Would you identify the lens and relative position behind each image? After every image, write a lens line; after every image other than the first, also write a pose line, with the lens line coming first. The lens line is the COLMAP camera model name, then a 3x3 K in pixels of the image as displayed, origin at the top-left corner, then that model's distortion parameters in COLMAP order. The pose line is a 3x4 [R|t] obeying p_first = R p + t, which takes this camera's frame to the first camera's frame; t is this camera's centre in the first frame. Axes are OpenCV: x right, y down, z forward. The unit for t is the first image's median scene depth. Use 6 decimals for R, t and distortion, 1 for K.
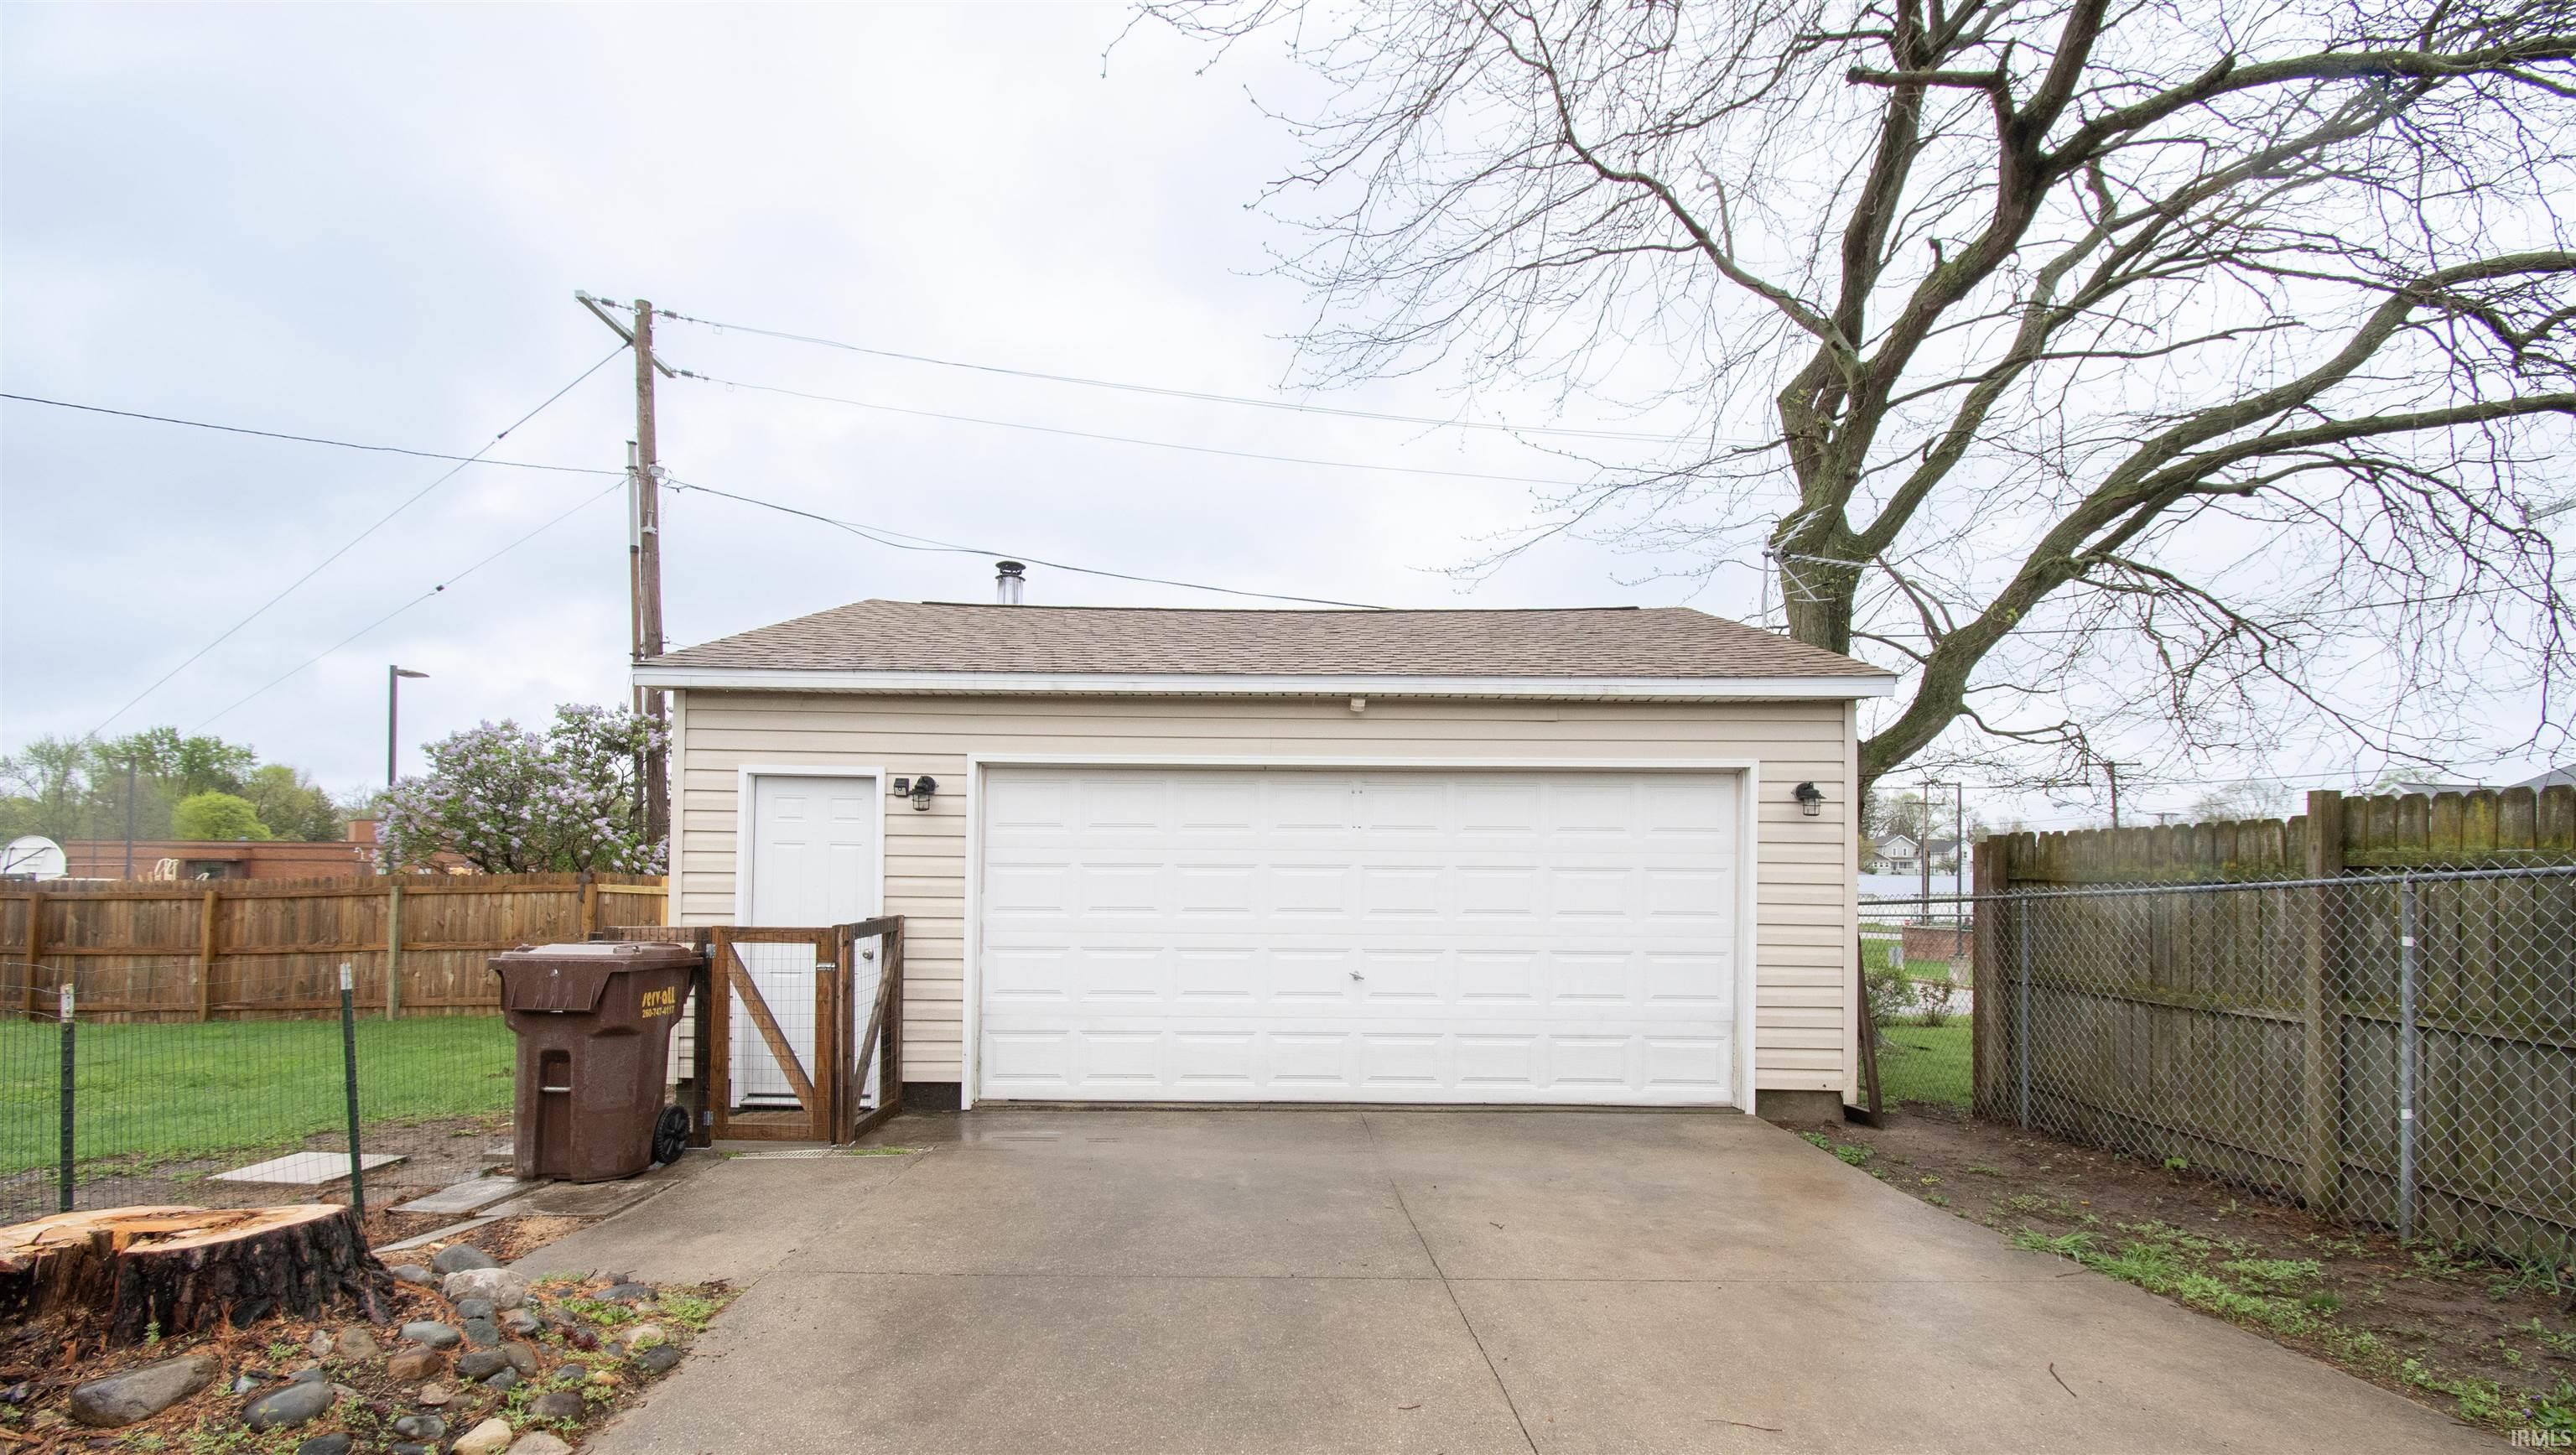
lens RADIAL K [[1133.3, 0, 1287.0], [0, 1133.3, 850.3], [0, 0, 1]] dist [0.019828, -0.024531]
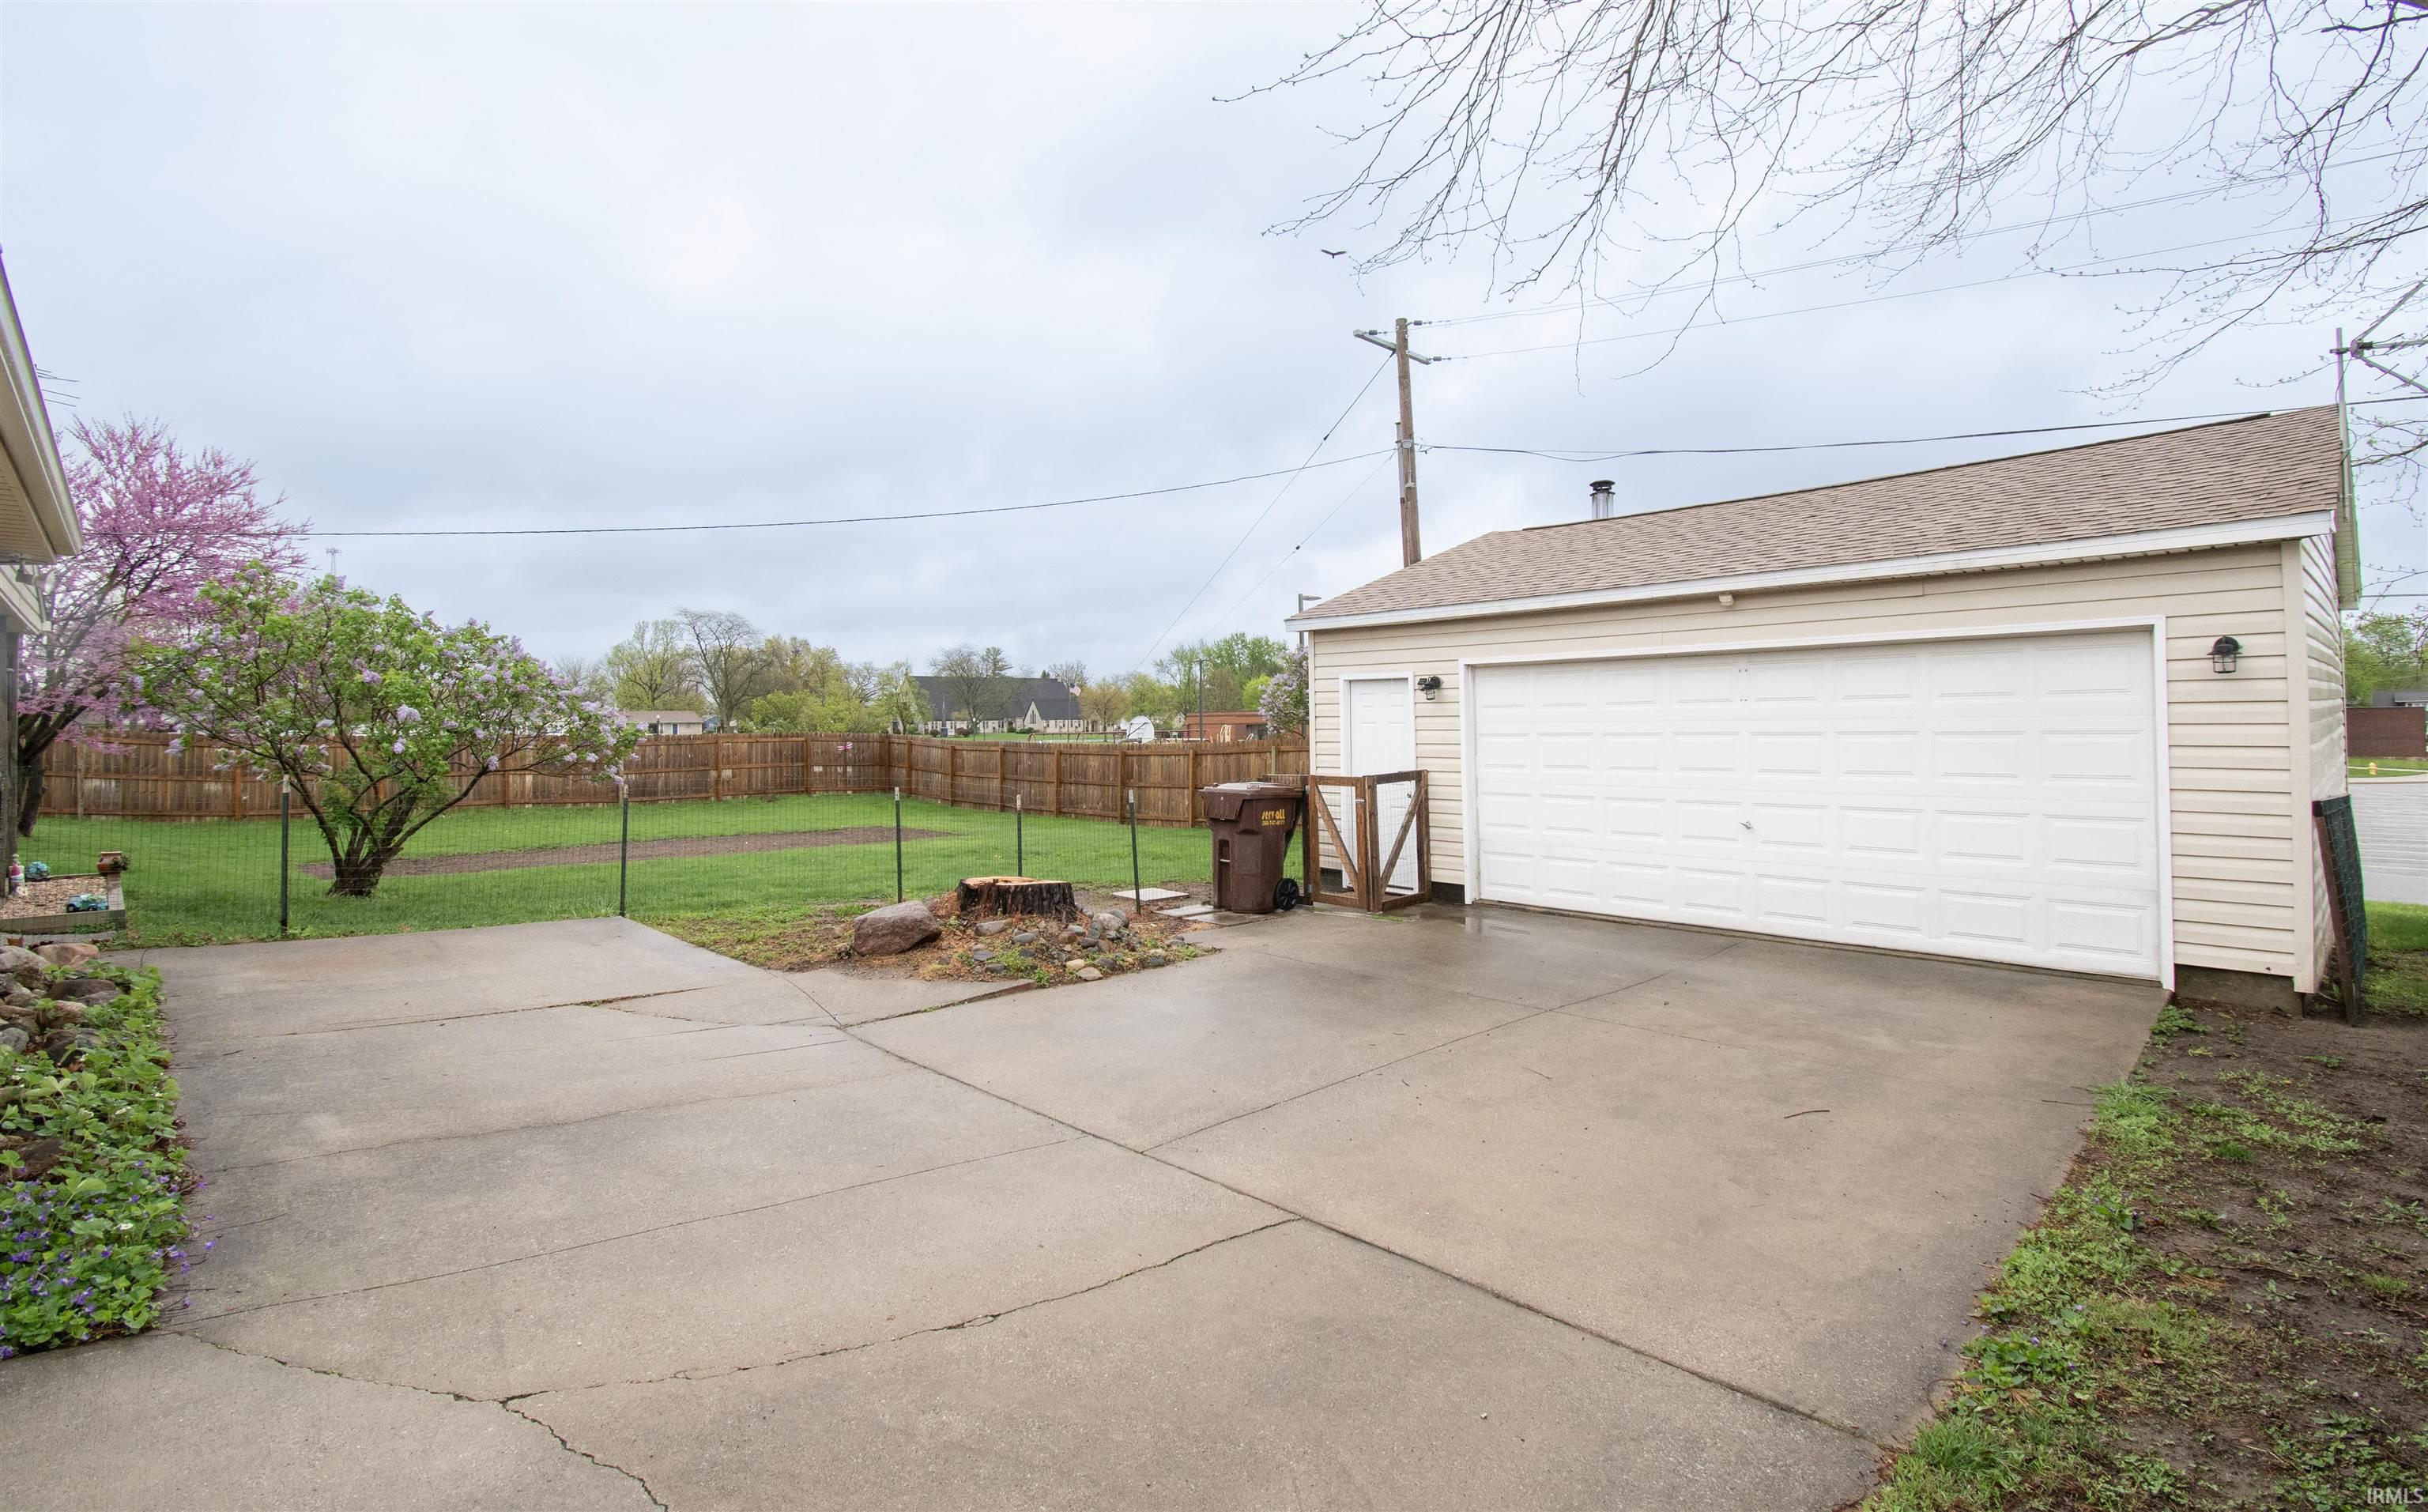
lens RADIAL K [[1089.2, 0, 1208.5], [0, 1089.2, 705.3], [0, 0, 1]] dist [0.019736, -0.026904]
pose [[0.687454, -0.031580, -0.725541, 0.507854], [0.032979, 0.999381, -0.012250, -0.019484], [0.725479, -0.015506, 0.688070, -0.195646]]
